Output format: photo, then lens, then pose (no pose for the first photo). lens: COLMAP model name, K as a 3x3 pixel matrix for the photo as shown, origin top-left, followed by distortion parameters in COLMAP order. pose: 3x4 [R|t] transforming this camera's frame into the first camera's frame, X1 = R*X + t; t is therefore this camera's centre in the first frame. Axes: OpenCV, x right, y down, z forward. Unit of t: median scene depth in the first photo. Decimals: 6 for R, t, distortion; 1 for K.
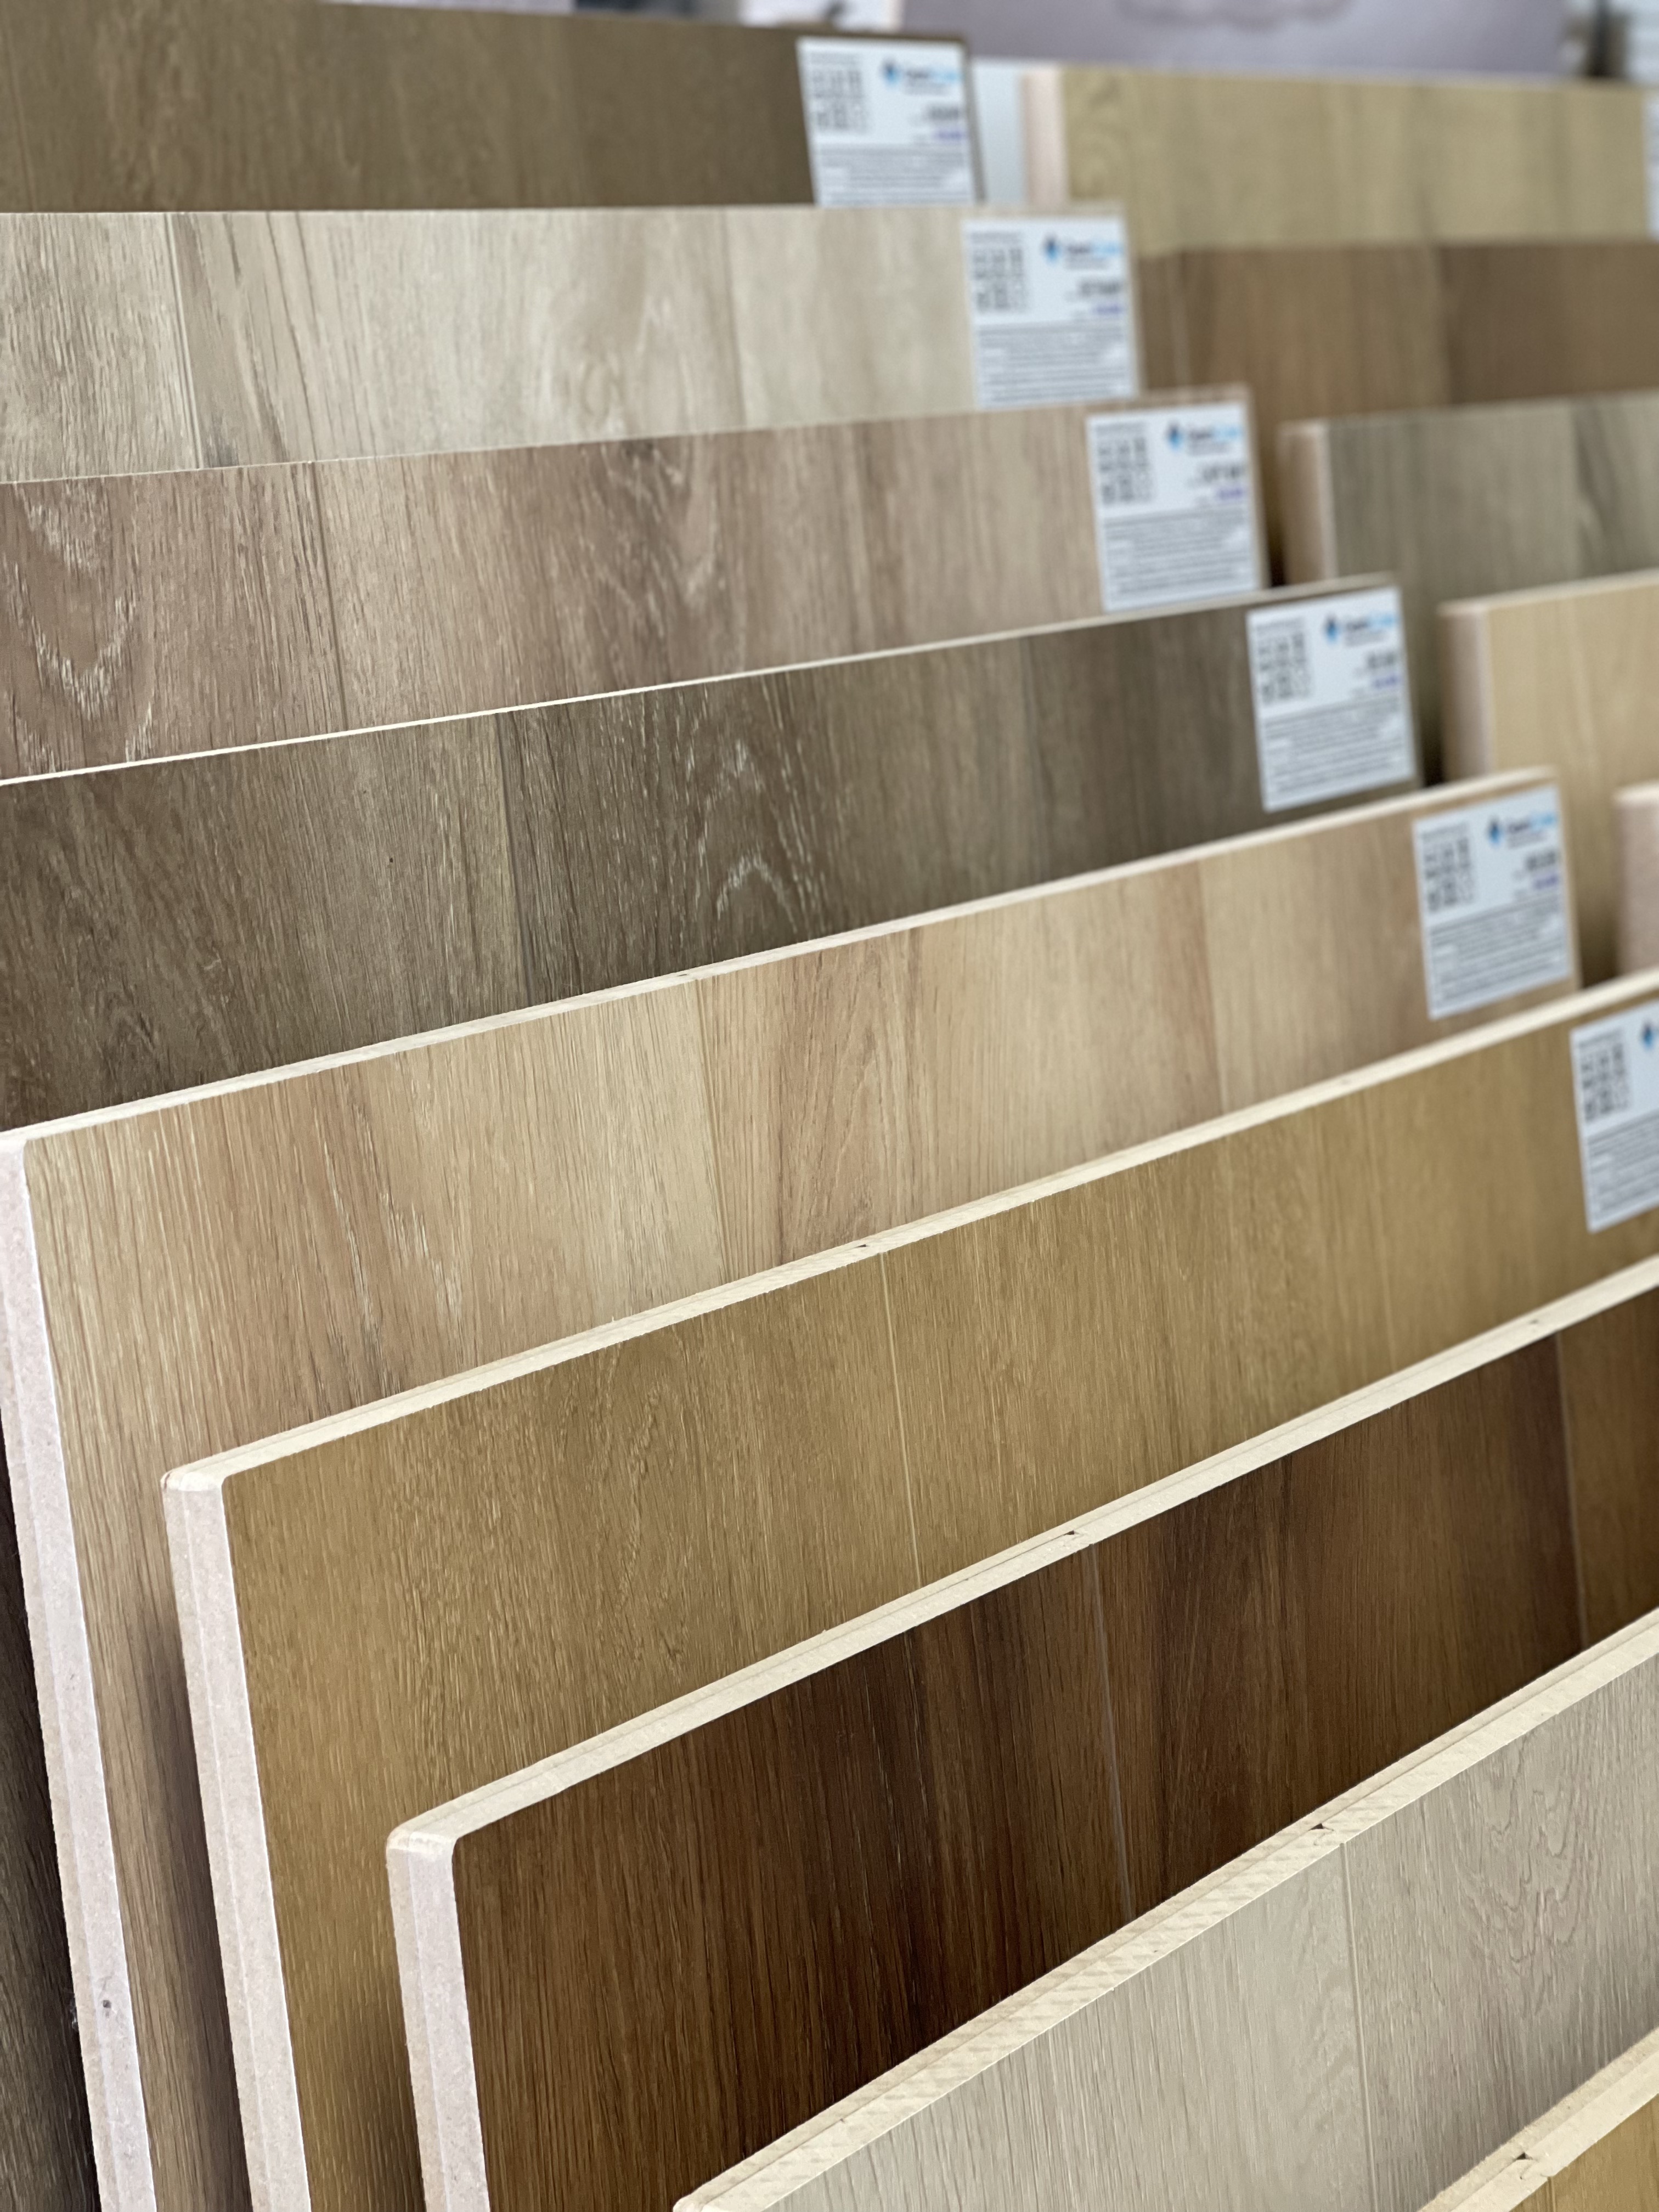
lens RADIAL K [[4139.0, 0, 829.5], [0, 4139.0, 1106.0], [0, 0, 1]] dist [0.191064, 0.163190]
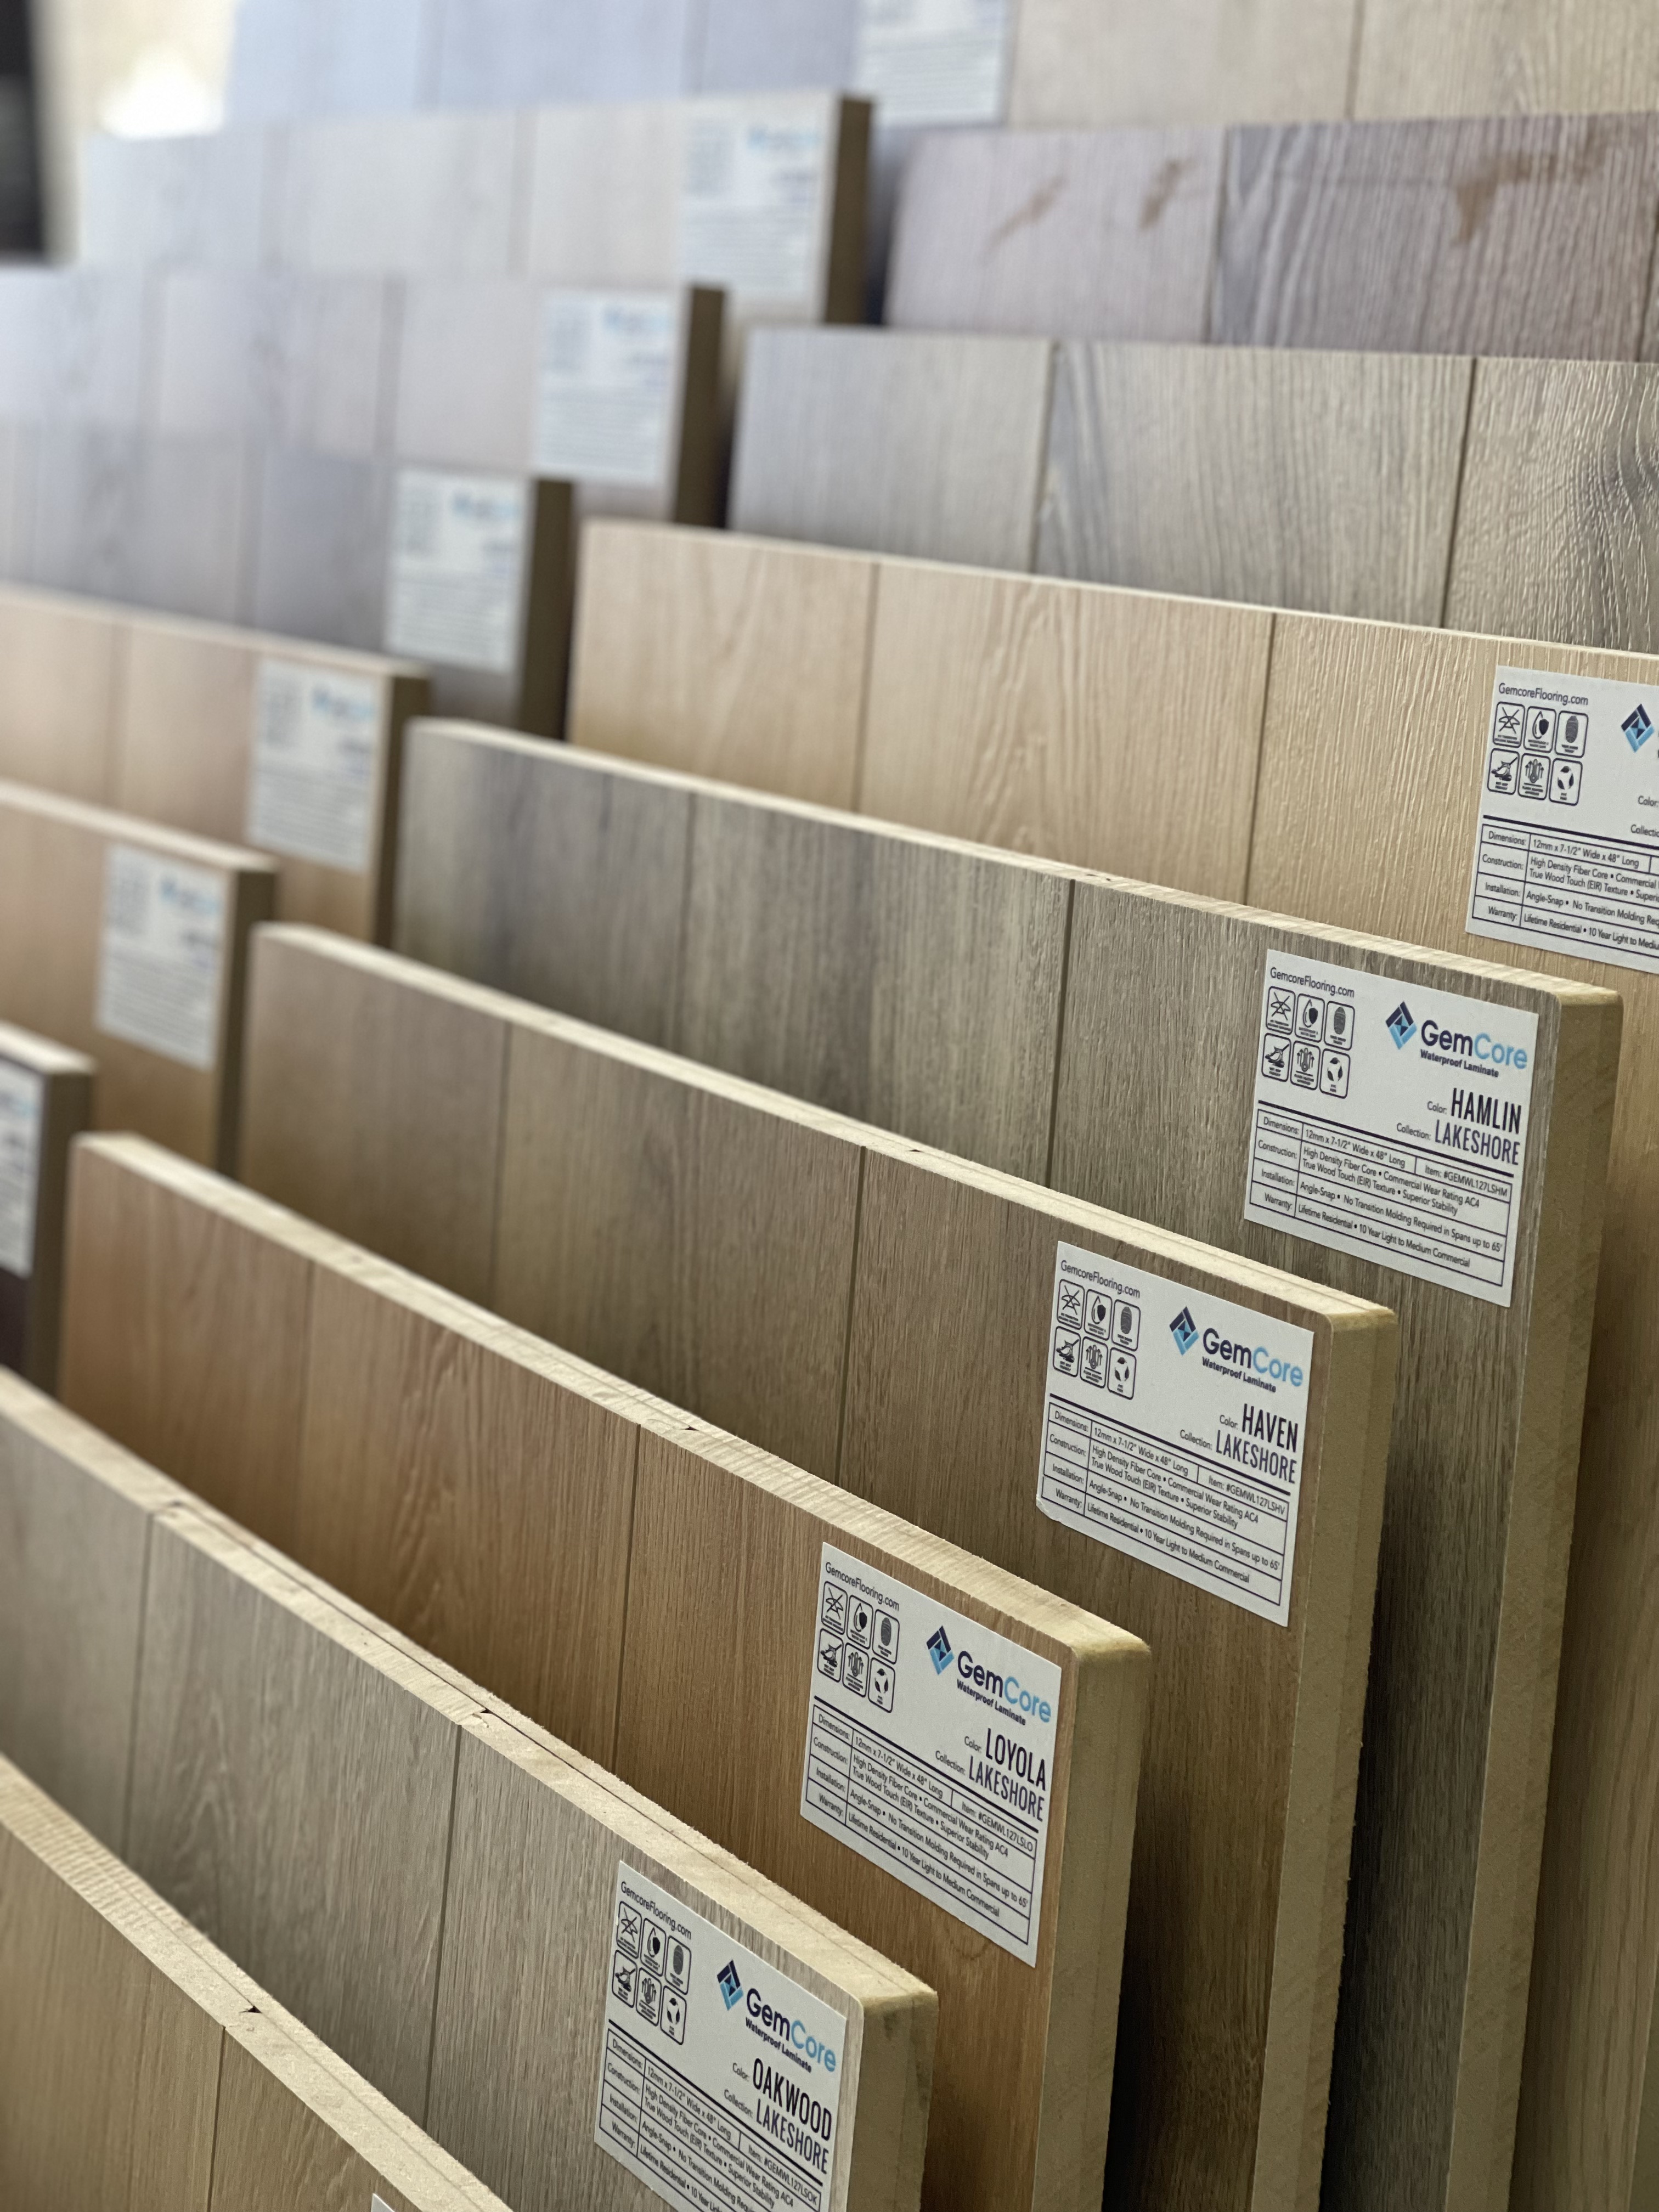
lens RADIAL K [[4139.0, 0, 829.5], [0, 4139.0, 1106.0], [0, 0, 1]] dist [0.191064, 0.163190]
pose [[-0.365152, 0.203133, -0.908516, 1.053890], [-0.182143, 0.941454, 0.283705, -0.281378], [0.912955, 0.269075, -0.306775, 1.422561]]
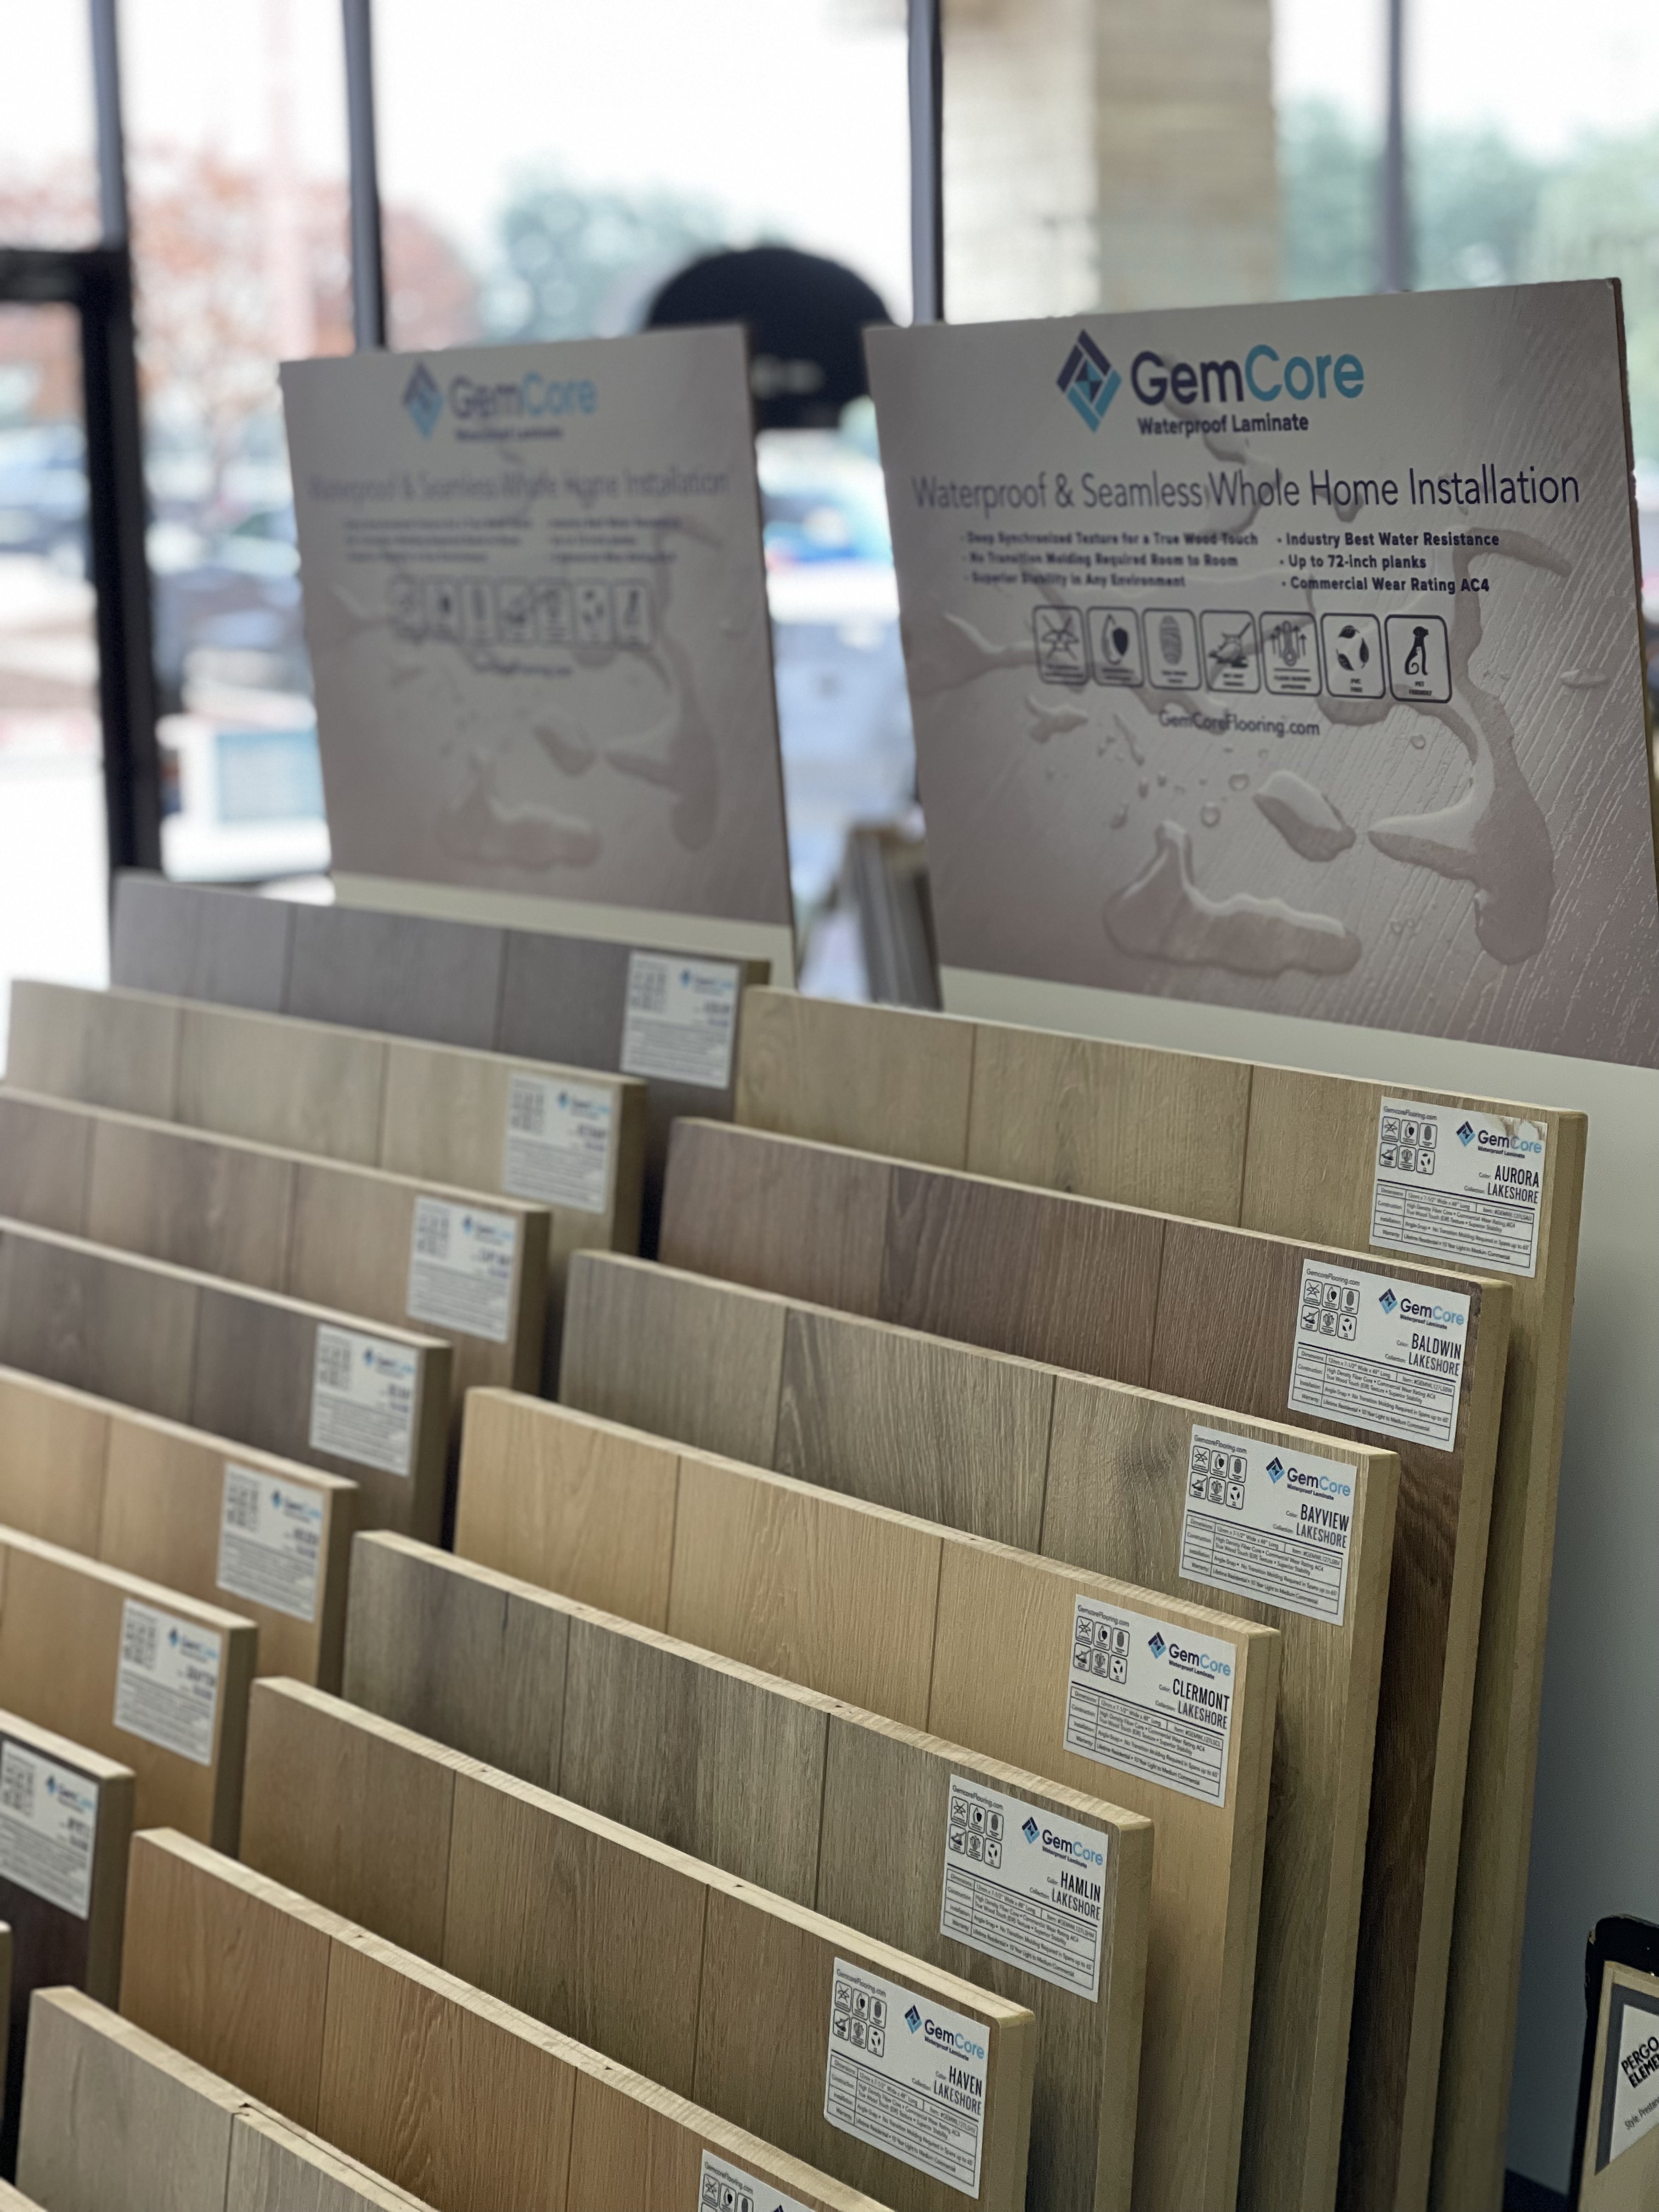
lens RADIAL K [[4139.0, 0, 829.5], [0, 4139.0, 1106.0], [0, 0, 1]] dist [0.191064, 0.163190]
pose [[-0.263049, 0.148169, -0.953337, 1.503352], [-0.190642, 0.960670, 0.201911, -0.537947], [0.945759, 0.234859, -0.224456, 1.458606]]
